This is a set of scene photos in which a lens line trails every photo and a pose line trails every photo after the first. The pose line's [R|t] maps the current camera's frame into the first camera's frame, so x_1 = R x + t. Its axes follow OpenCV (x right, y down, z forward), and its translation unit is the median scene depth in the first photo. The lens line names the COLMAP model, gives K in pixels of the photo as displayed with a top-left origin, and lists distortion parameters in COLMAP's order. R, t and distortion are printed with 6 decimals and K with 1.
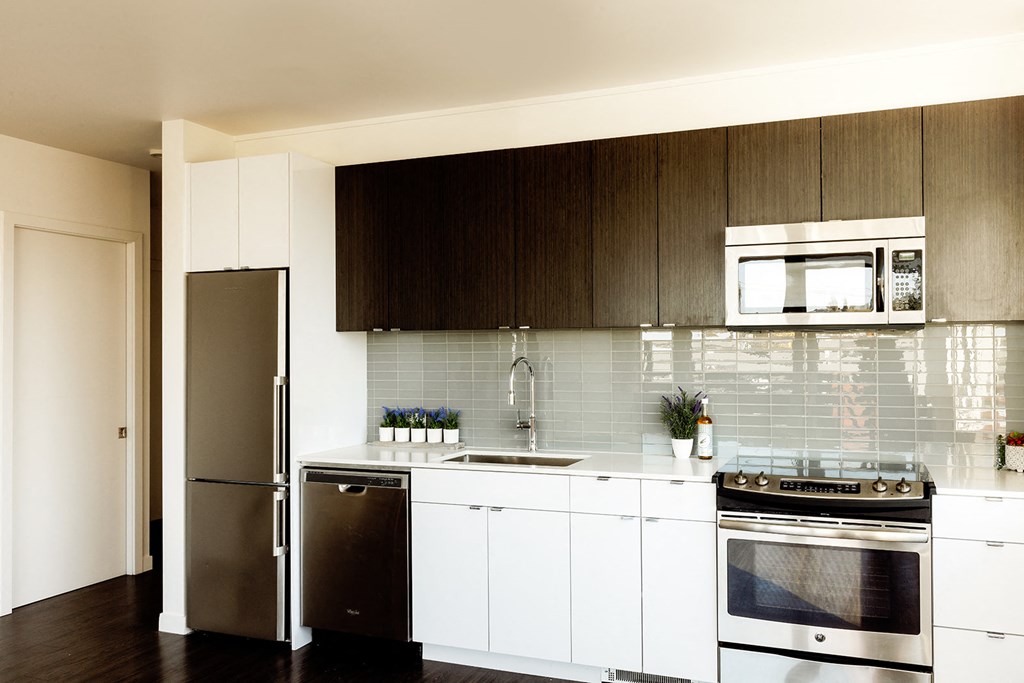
lens RADIAL K [[842.0, 0, 512.0], [0, 842.0, 341.5], [0, 0, 1]] dist [-0.014329, 0.002334]
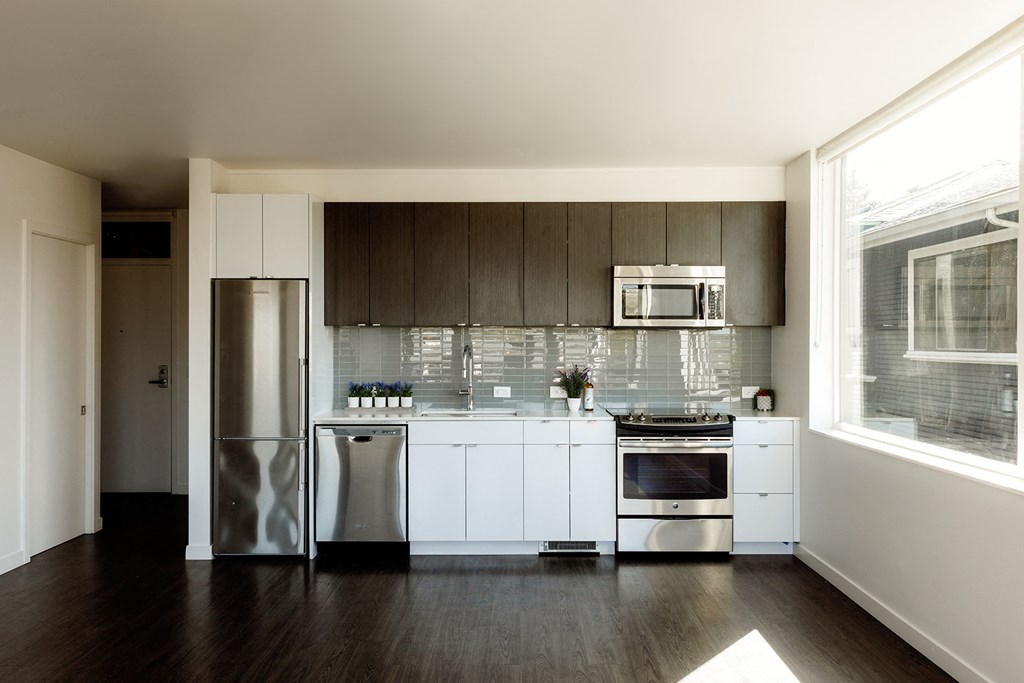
lens RADIAL K [[842.0, 0, 512.0], [0, 842.0, 341.5], [0, 0, 1]] dist [-0.014329, 0.002334]
pose [[0.929266, 0.005264, 0.369374, -0.507112], [-0.009106, 0.999921, 0.008657, -0.001203], [-0.369299, -0.011408, 0.929240, -0.423143]]
